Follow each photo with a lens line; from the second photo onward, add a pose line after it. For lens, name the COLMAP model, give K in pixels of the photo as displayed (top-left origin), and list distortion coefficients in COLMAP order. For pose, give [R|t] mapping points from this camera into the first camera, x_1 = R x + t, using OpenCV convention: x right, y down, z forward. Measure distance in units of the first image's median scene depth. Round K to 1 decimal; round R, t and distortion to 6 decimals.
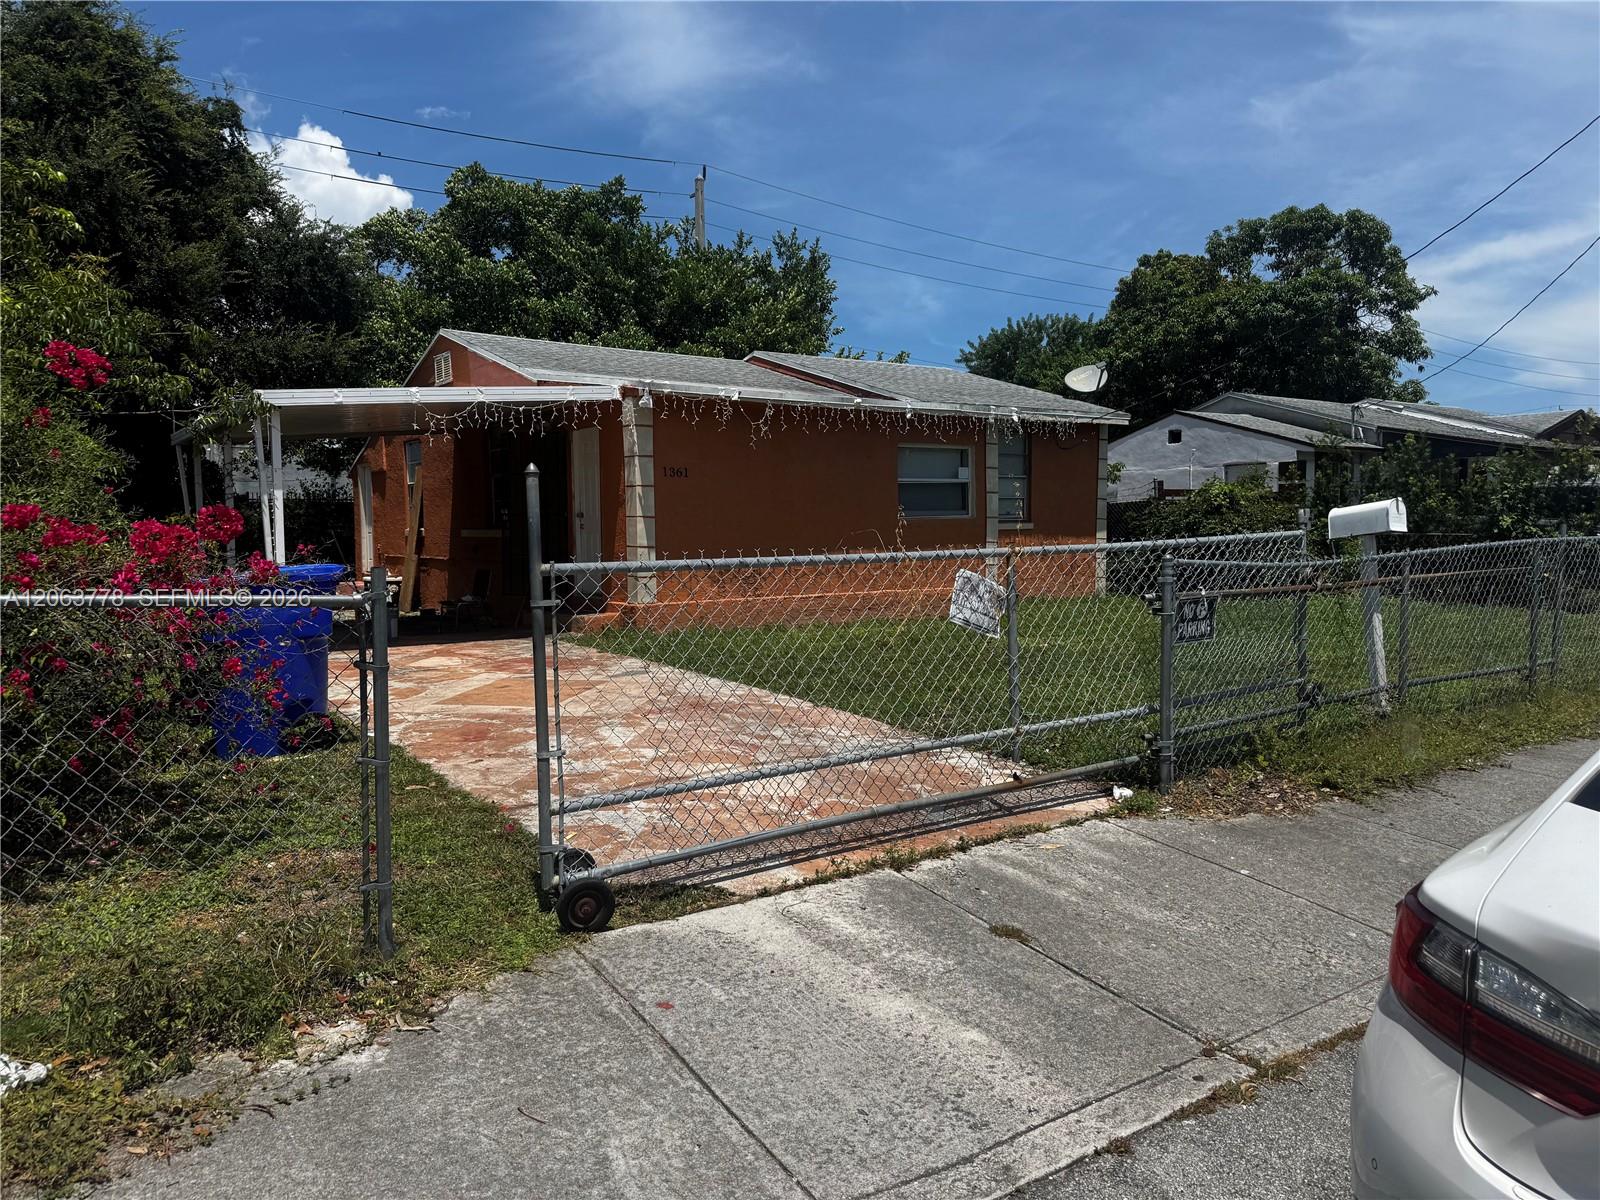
lens RADIAL K [[1102.5, 0, 770.8], [0, 1102.5, 602.9], [0, 0, 1]] dist [0.090323, -0.135521]
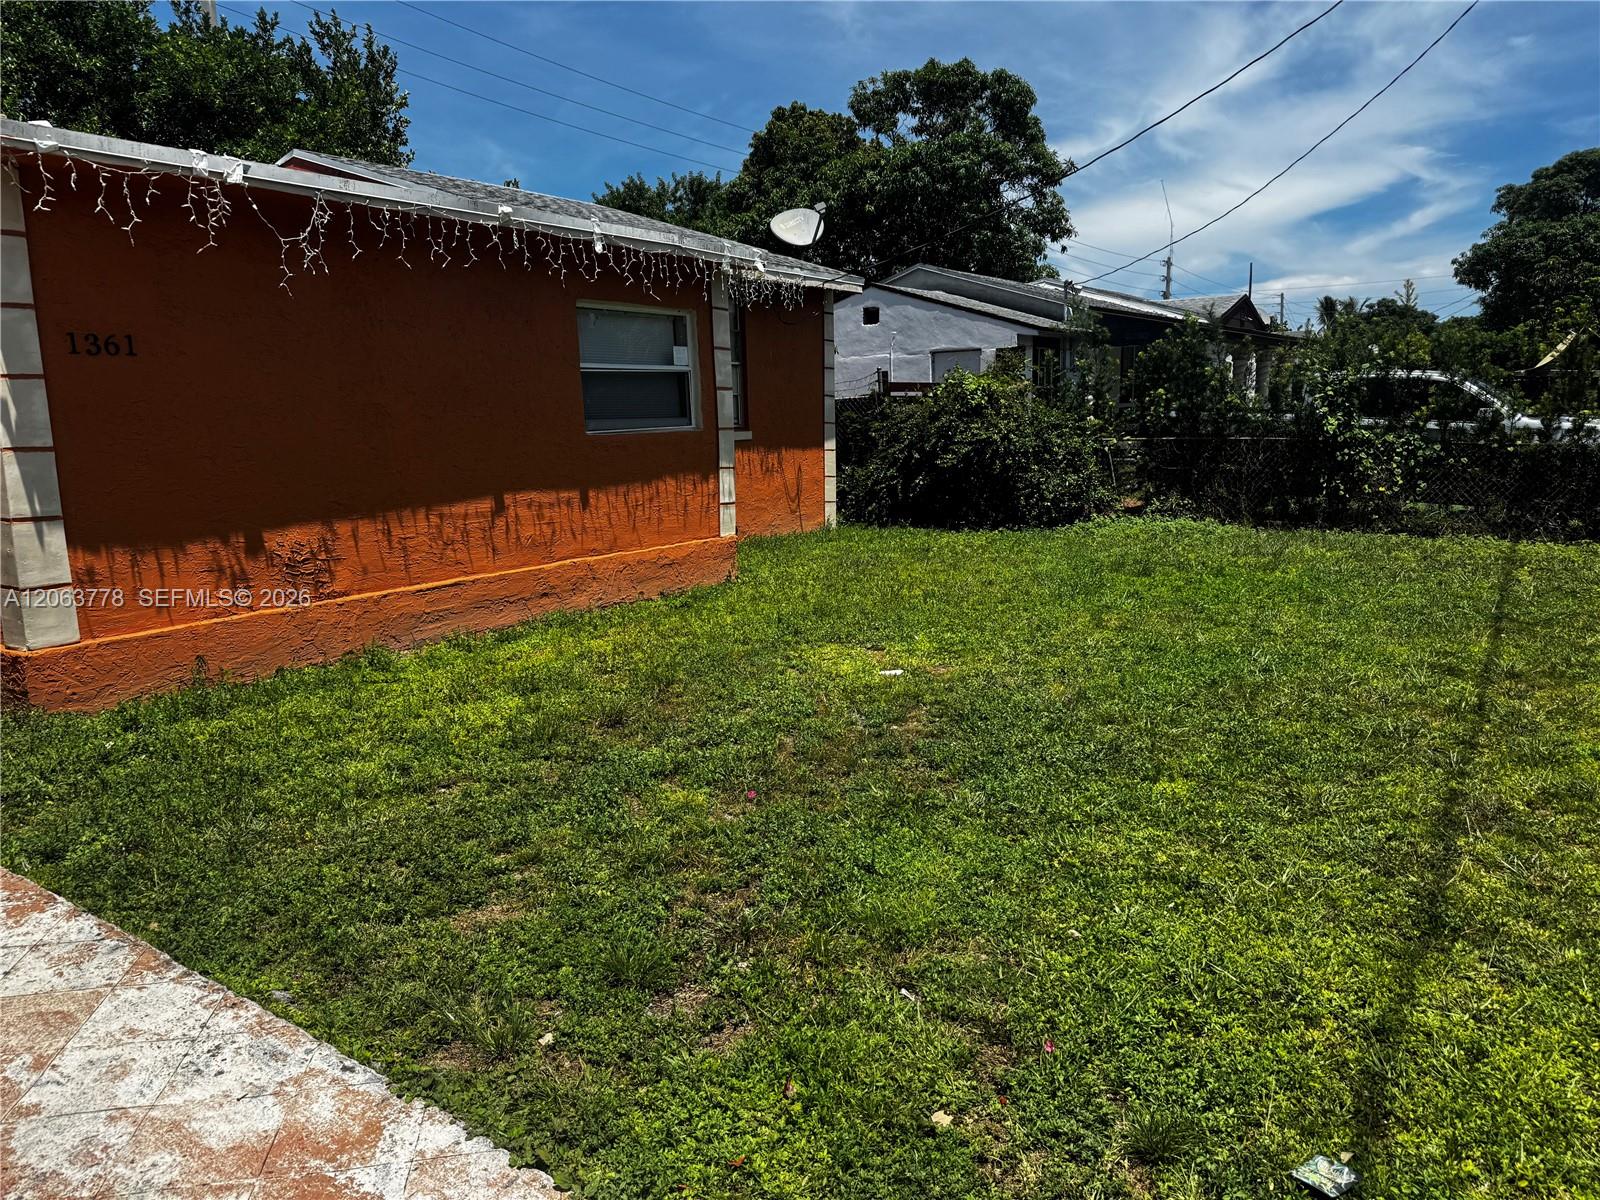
lens RADIAL K [[1115.6, 0, 808.0], [0, 1115.6, 608.9], [0, 0, 1]] dist [0.121239, -0.137452]
pose [[0.927418, -0.075613, 0.366304, 0.000404], [0.038448, 0.993437, 0.107723, -0.032163], [-0.372045, -0.085821, 0.924239, 0.292079]]
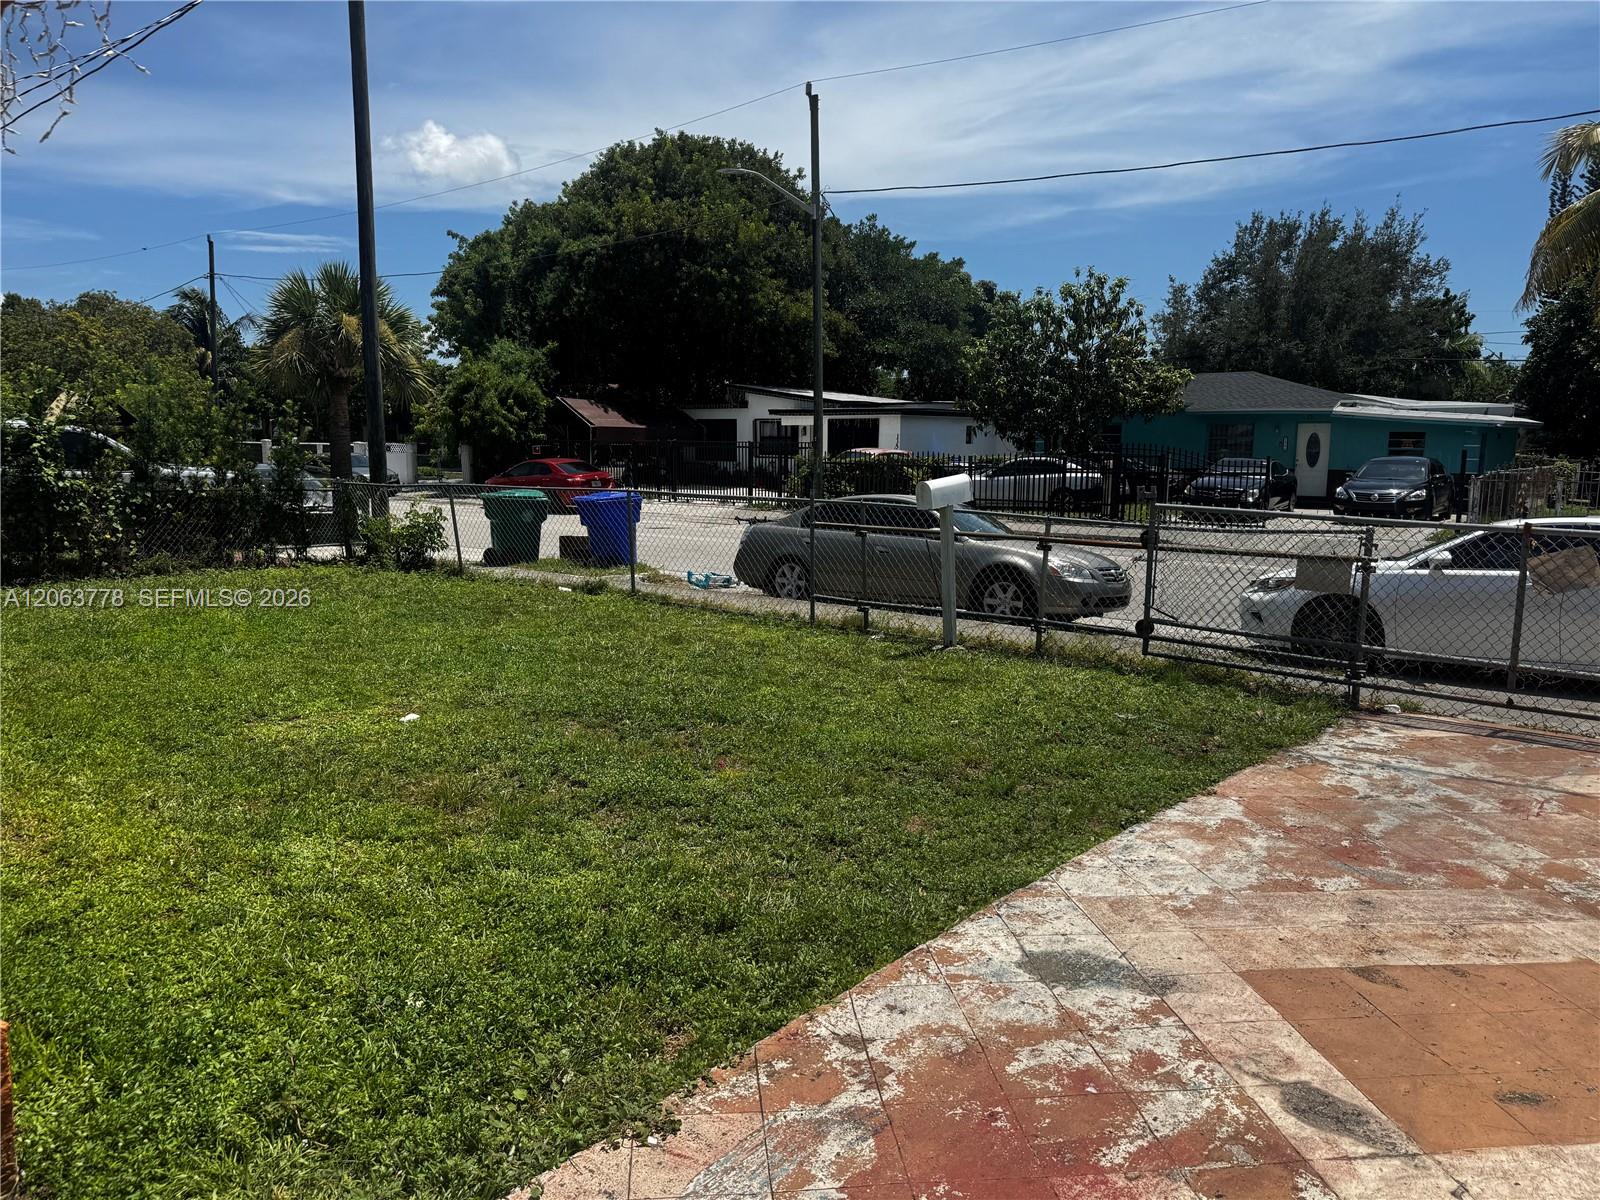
lens RADIAL K [[1115.6, 0, 808.0], [0, 1115.6, 608.9], [0, 0, 1]] dist [0.121239, -0.137452]
pose [[-0.310516, -0.131454, 0.941435, -0.206575], [0.058329, 0.985890, 0.156900, -0.055206], [-0.948777, 0.103633, -0.298467, 0.567887]]
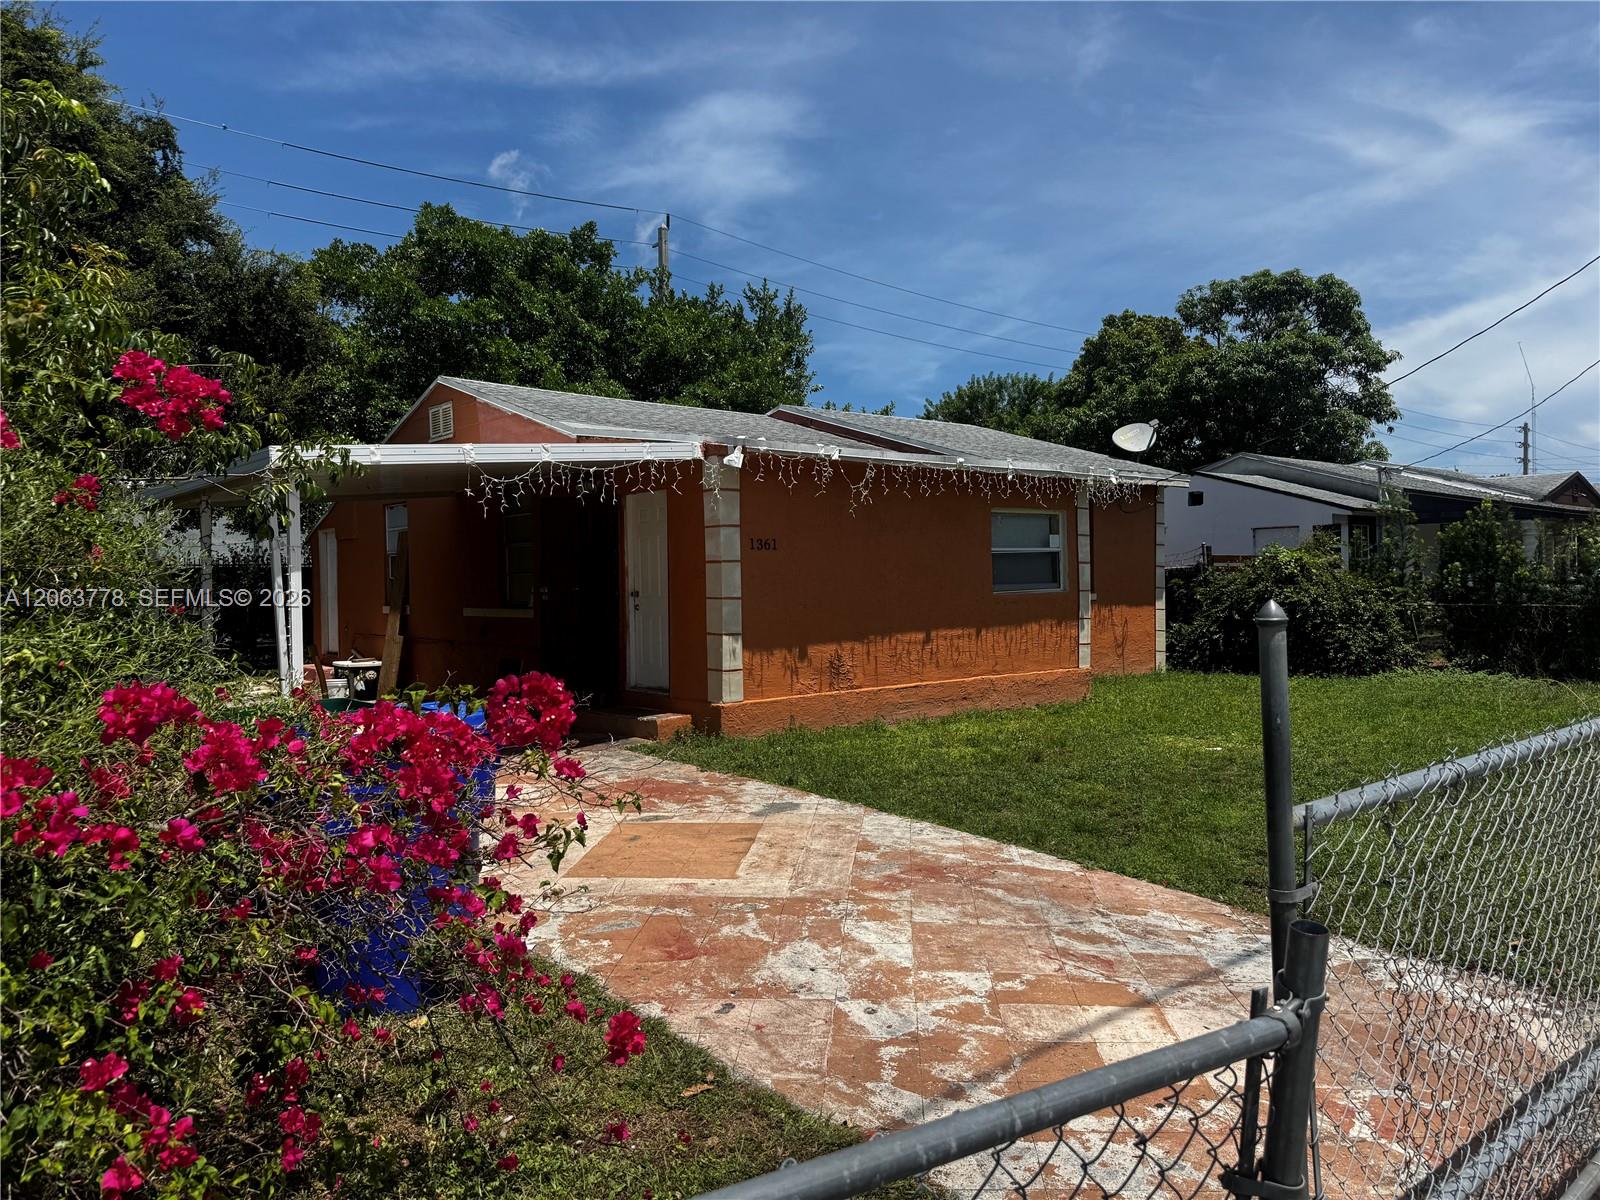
lens RADIAL K [[1117.9, 0, 790.8], [0, 1117.9, 598.5], [0, 0, 1]] dist [0.051684, -0.091441]
pose [[0.995691, -0.008240, 0.092363, -0.090640], [0.013337, 0.998414, -0.054702, -0.019325], [-0.091765, 0.055698, 0.994222, 0.099047]]
